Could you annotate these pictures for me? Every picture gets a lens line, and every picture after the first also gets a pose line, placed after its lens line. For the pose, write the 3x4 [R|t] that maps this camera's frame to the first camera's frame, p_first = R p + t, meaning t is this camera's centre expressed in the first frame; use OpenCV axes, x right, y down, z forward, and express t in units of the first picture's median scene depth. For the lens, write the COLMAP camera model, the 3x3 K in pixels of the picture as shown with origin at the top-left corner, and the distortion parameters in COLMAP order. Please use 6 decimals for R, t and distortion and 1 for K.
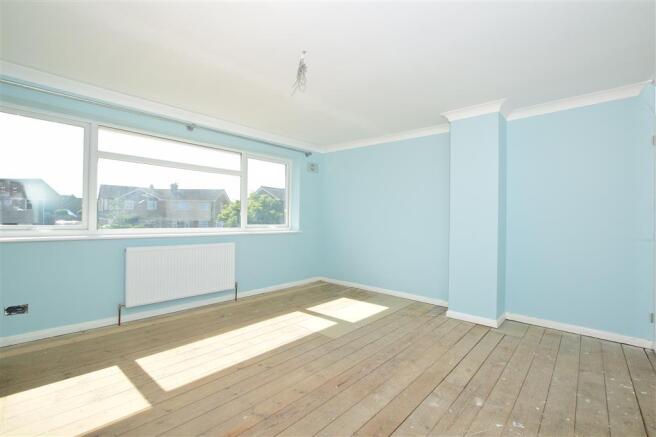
lens RADIAL K [[288.2, 0, 328.0], [0, 288.2, 218.5], [0, 0, 1]] dist [-0.036889, 0.000458]
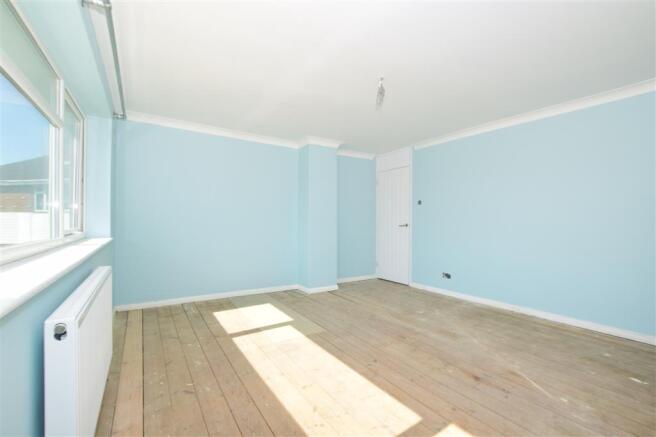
lens RADIAL K [[288.2, 0, 328.0], [0, 288.2, 218.5], [0, 0, 1]] dist [-0.036889, 0.000458]
pose [[0.253603, -0.002808, 0.967304, -1.001644], [-0.007484, 0.999960, 0.004865, -0.007412], [-0.967279, -0.008473, 0.253572, 0.711385]]
